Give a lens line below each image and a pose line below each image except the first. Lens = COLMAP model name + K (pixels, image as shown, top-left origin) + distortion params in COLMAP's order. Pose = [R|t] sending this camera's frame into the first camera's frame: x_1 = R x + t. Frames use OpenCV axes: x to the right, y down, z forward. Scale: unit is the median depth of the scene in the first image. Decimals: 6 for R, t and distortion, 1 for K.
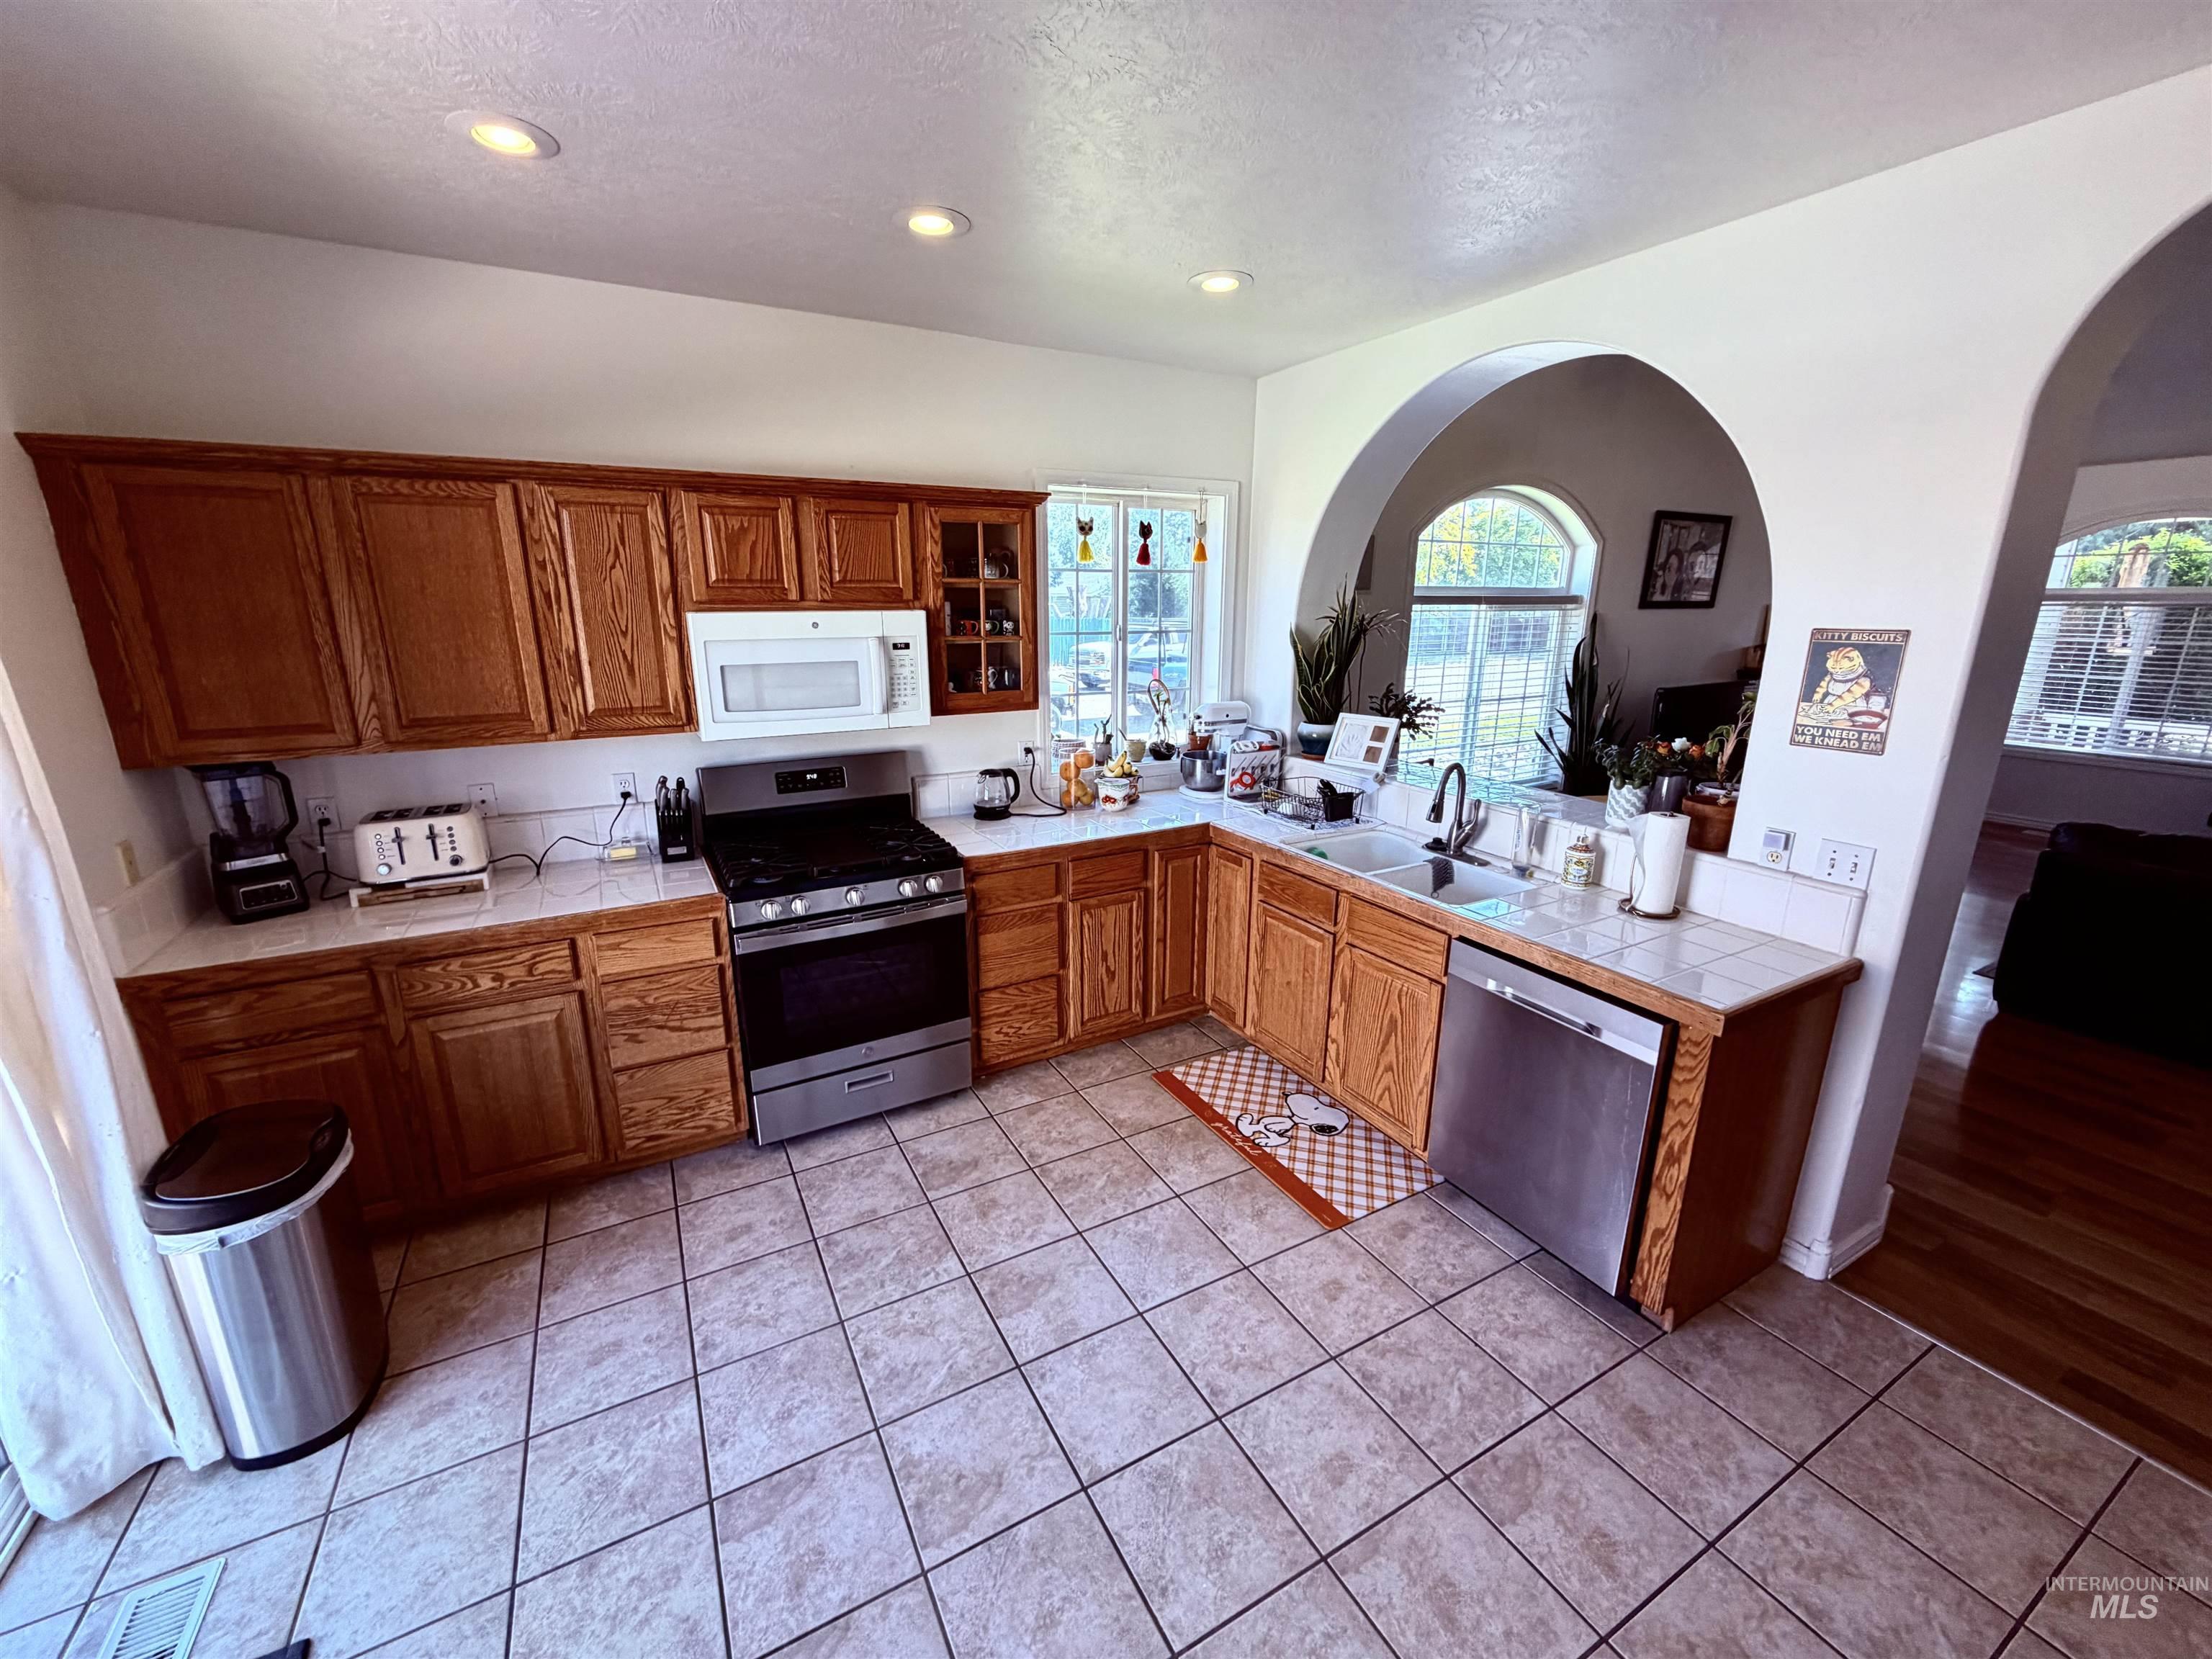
lens RADIAL K [[880.7, 0, 1099.6], [0, 880.7, 833.1], [0, 0, 1]] dist [0.000135, -0.000221]
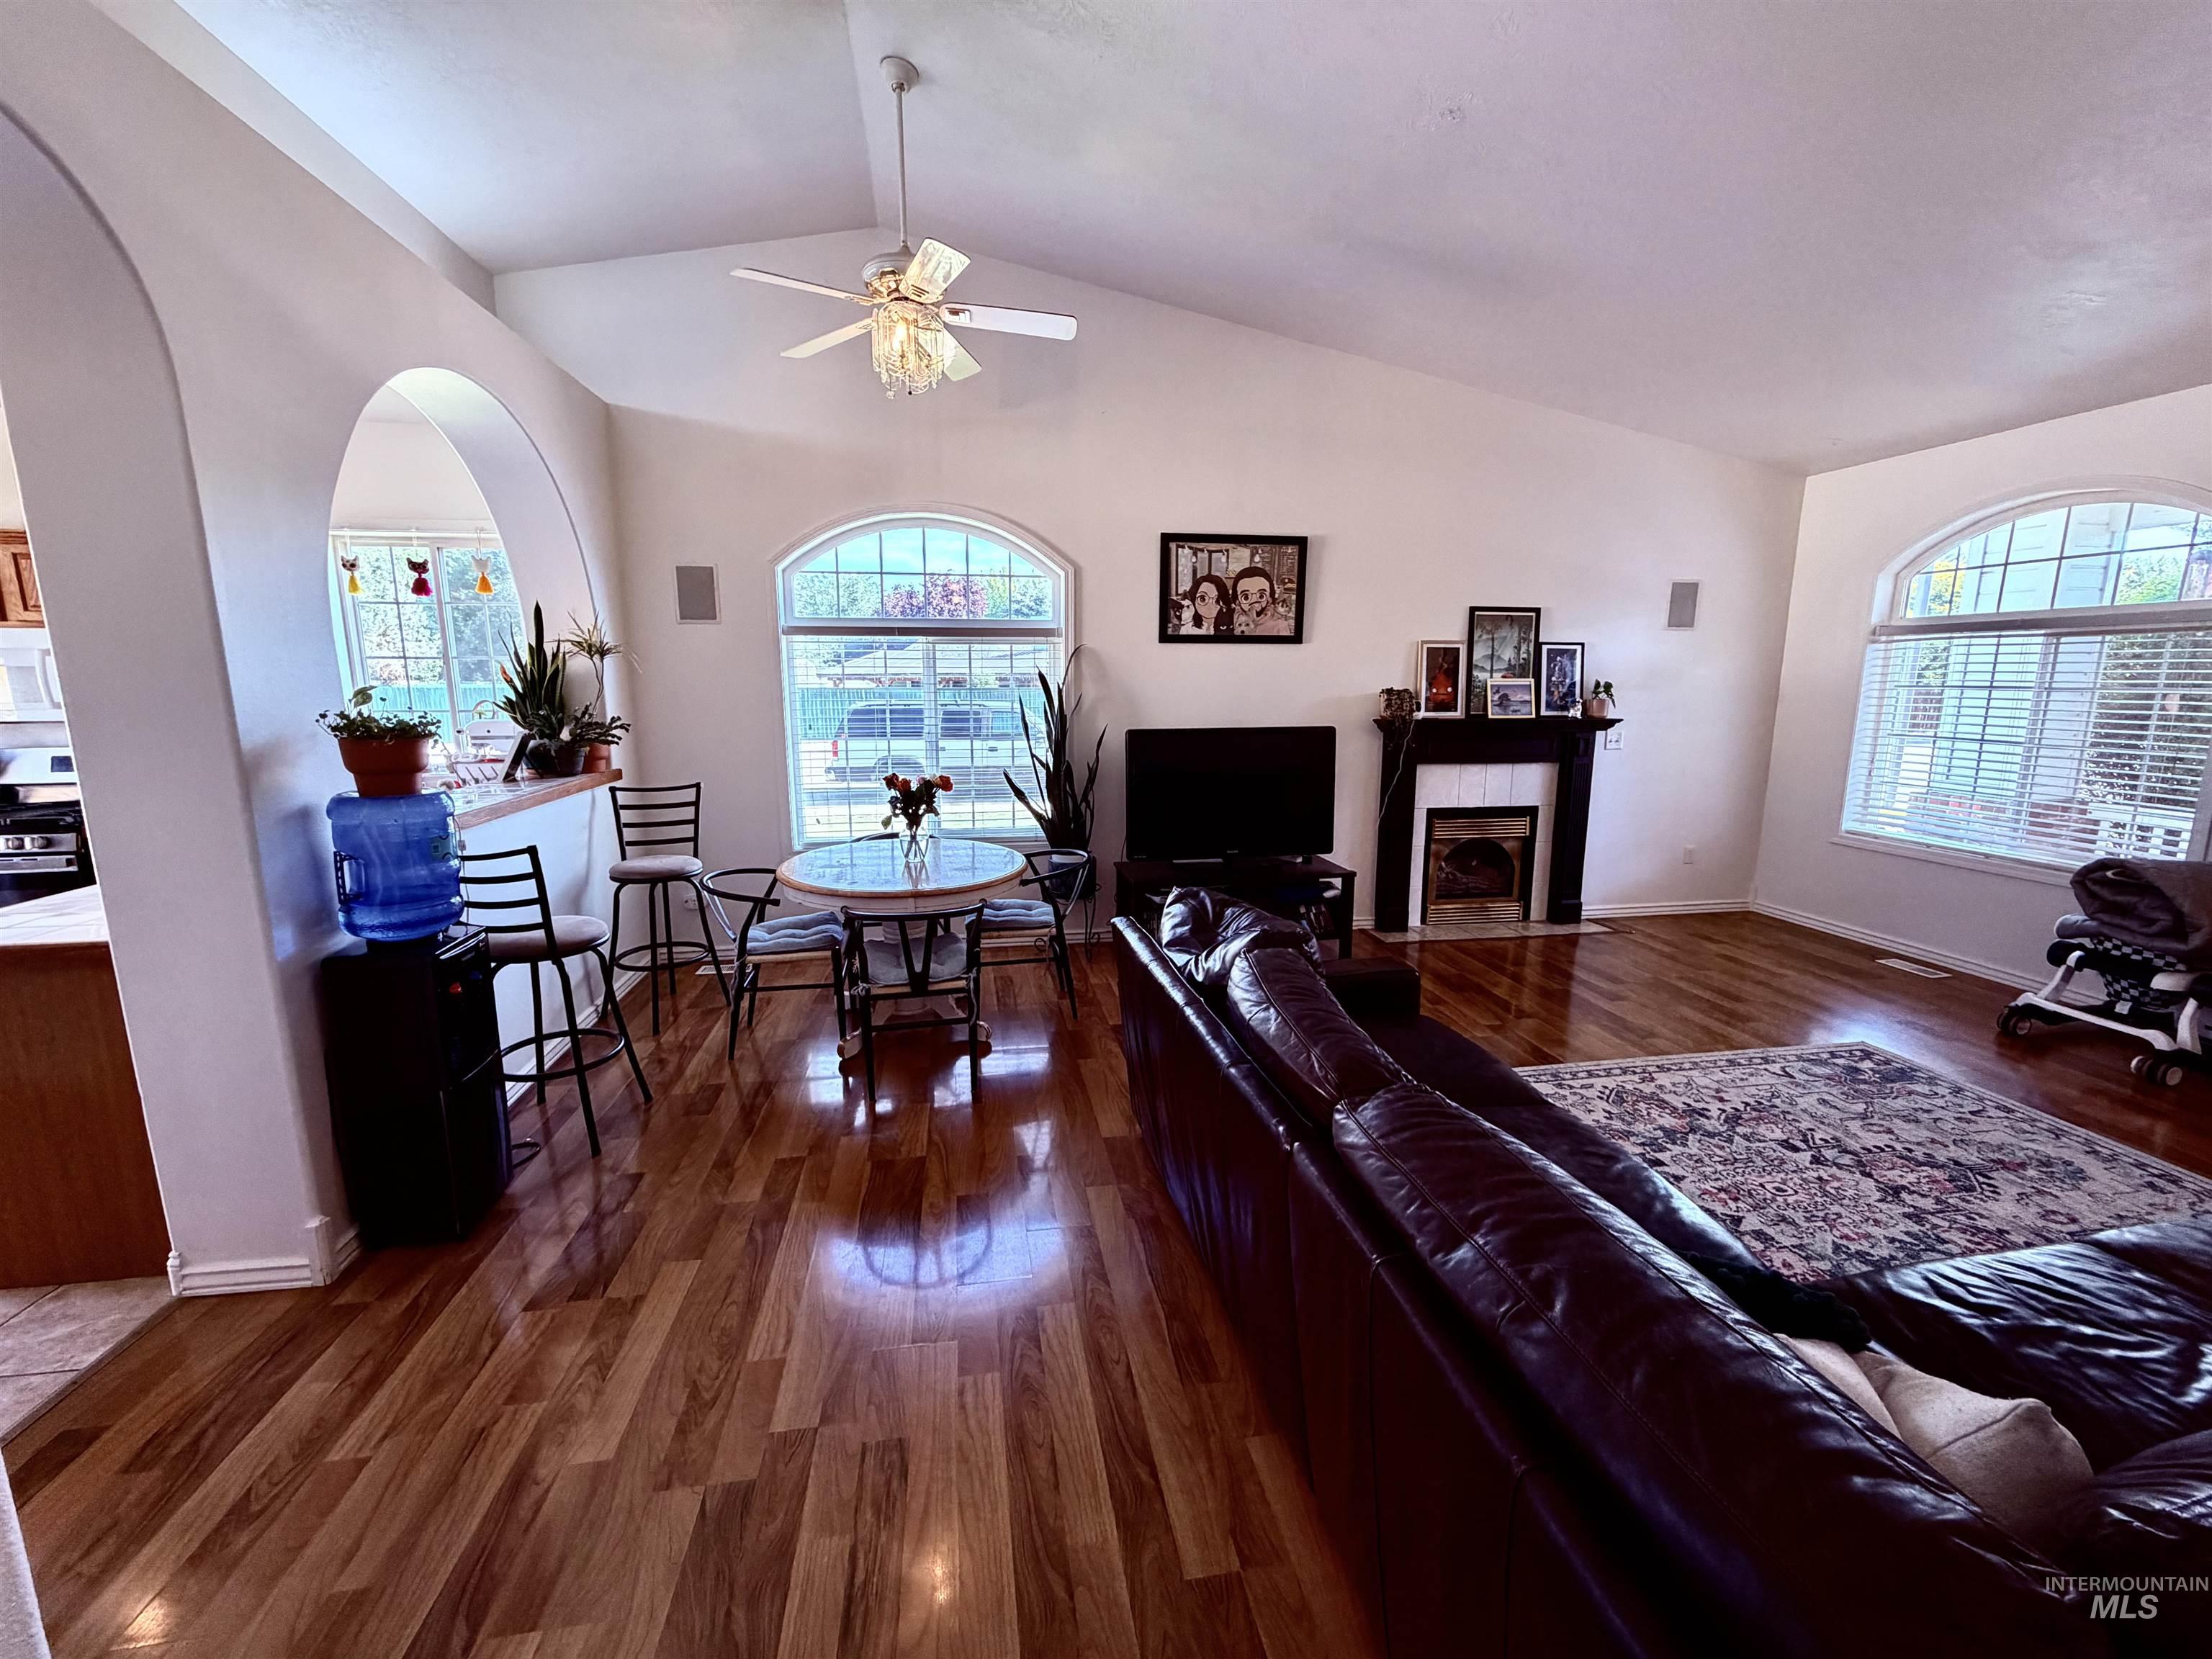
lens RADIAL K [[880.7, 0, 1098.8], [0, 880.7, 829.3], [0, 0, 1]] dist [0.000135, -0.000221]
pose [[0.940256, 0.058818, -0.335348, 1.660066], [-0.087836, 0.993528, -0.072016, -0.003959], [0.328942, 0.097169, 0.939338, 0.335656]]
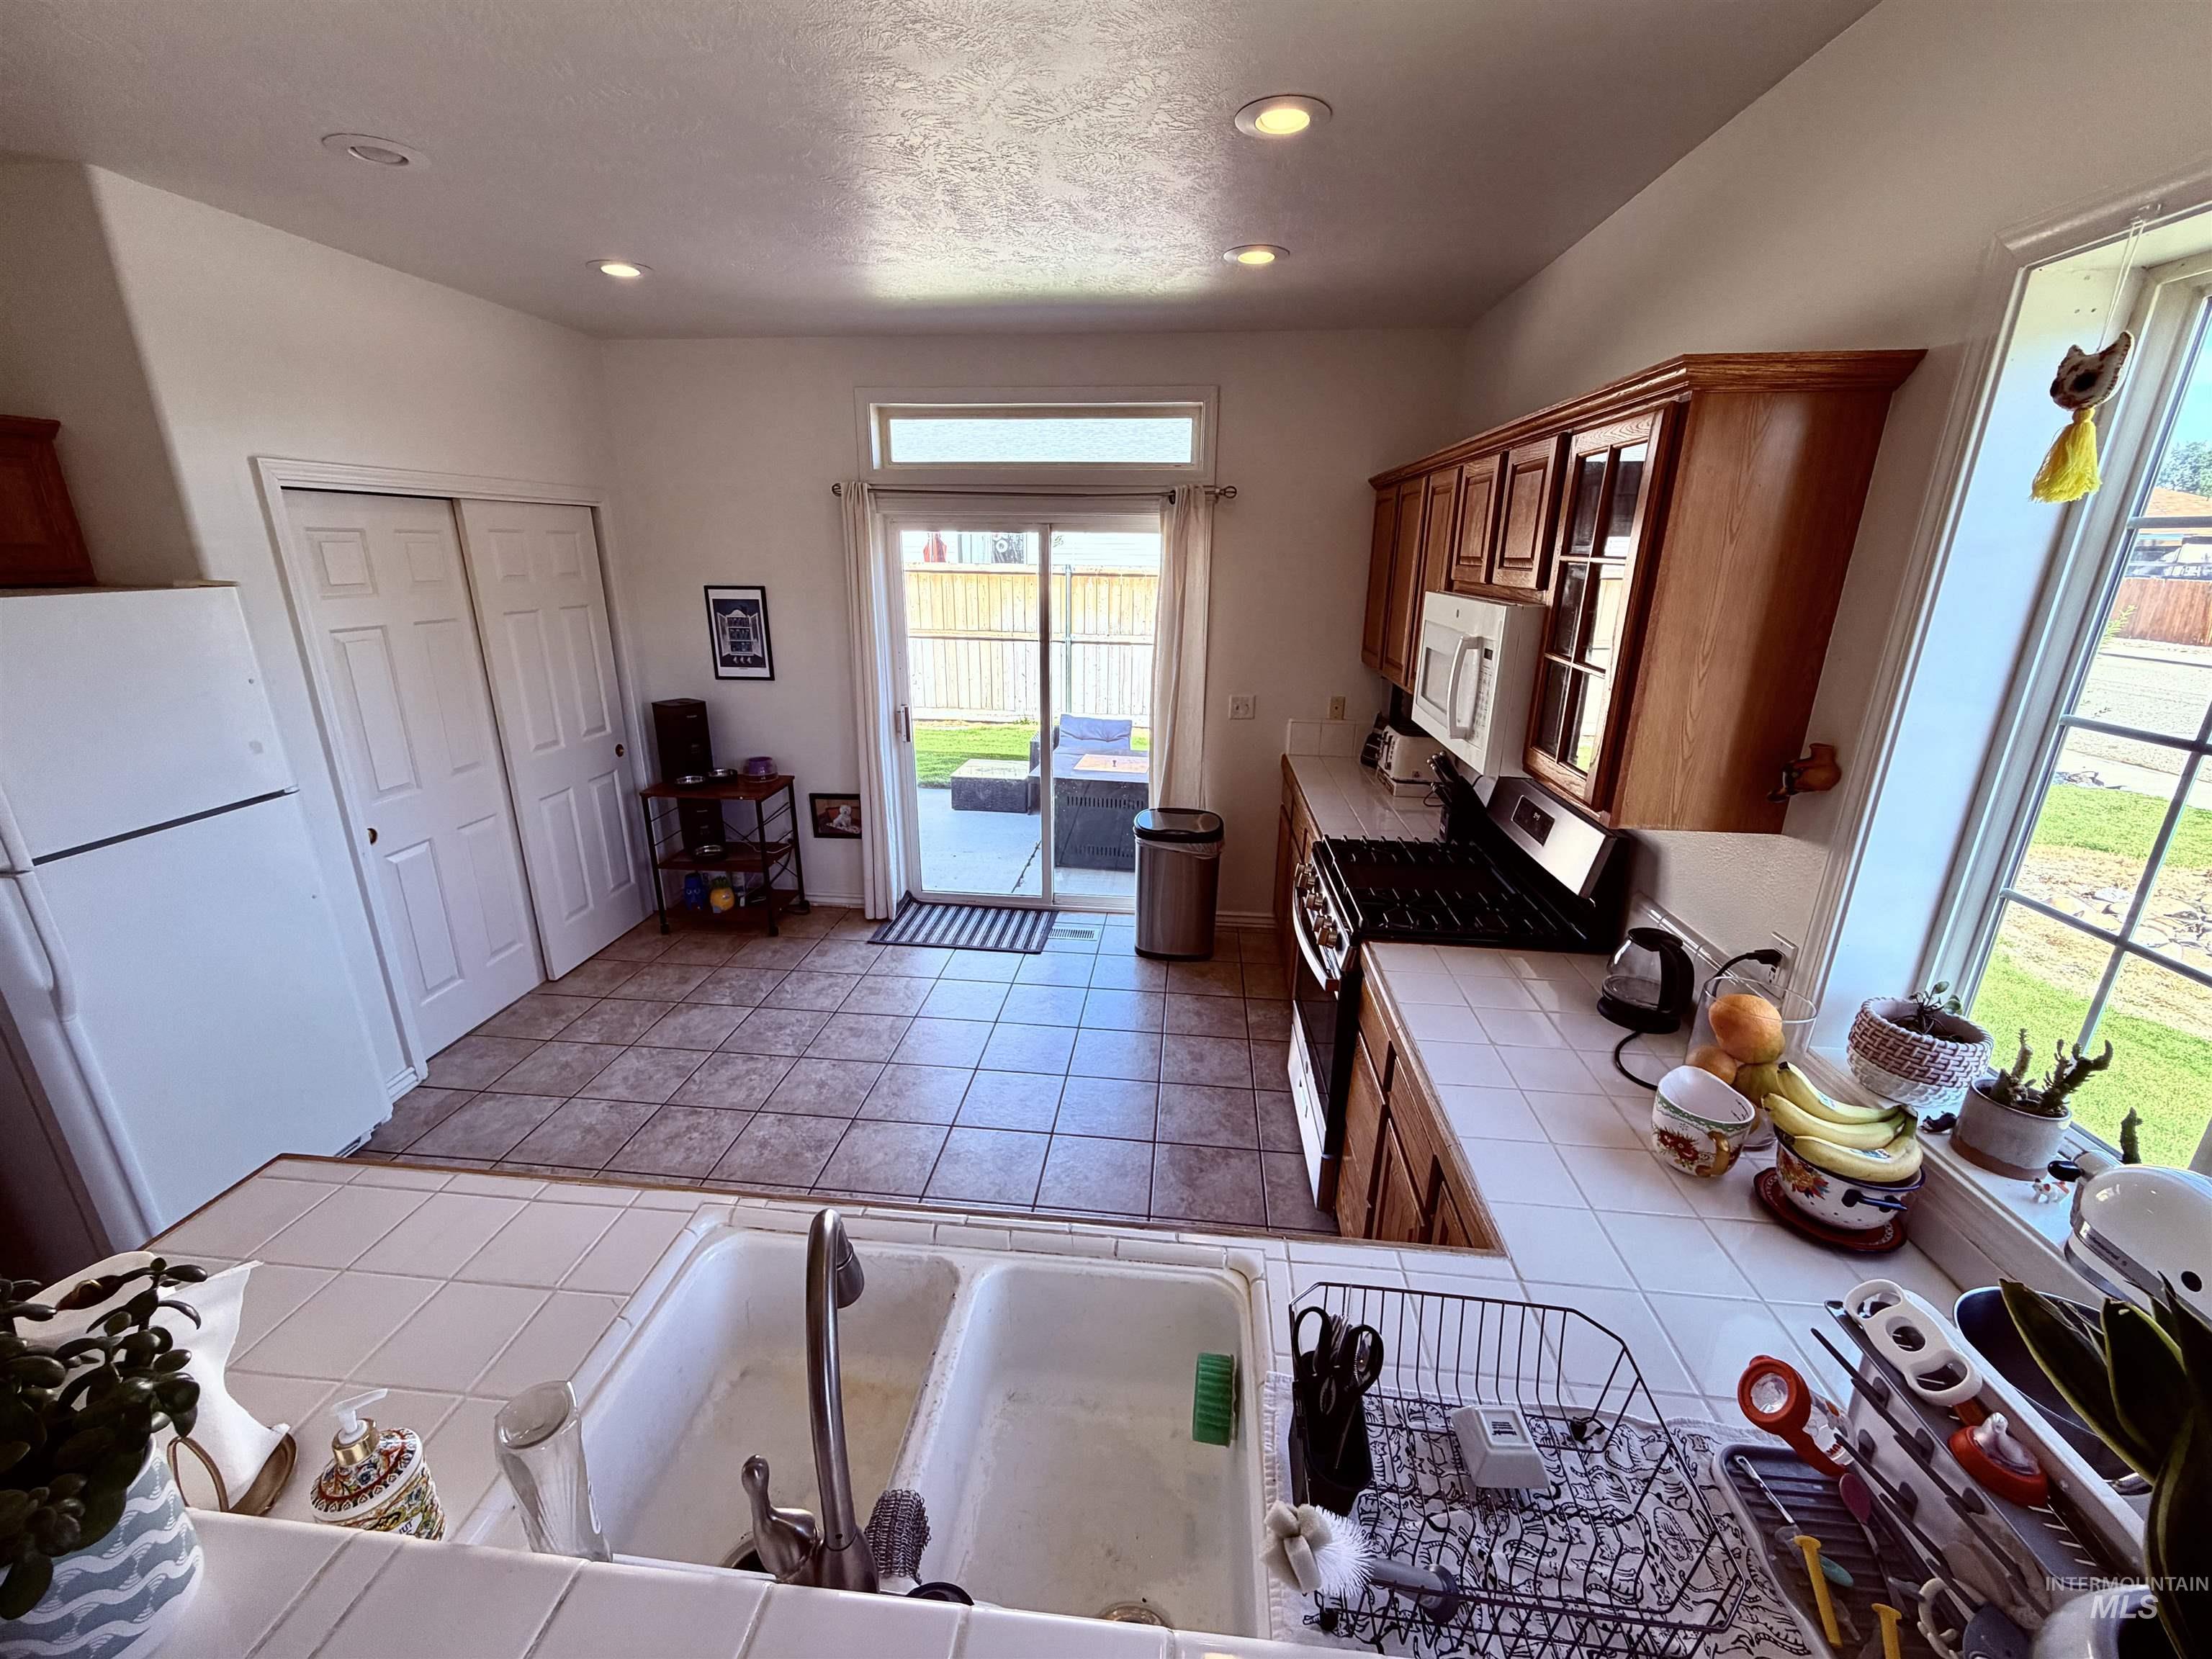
lens RADIAL K [[880.7, 0, 1101.3], [0, 880.7, 834.8], [0, 0, 1]] dist [0.000135, -0.000221]
pose [[-0.567487, 0.250491, -0.784355, 0.550840], [-0.222551, 0.870481, 0.439014, -0.339203], [0.792735, 0.423694, -0.438239, 1.170848]]
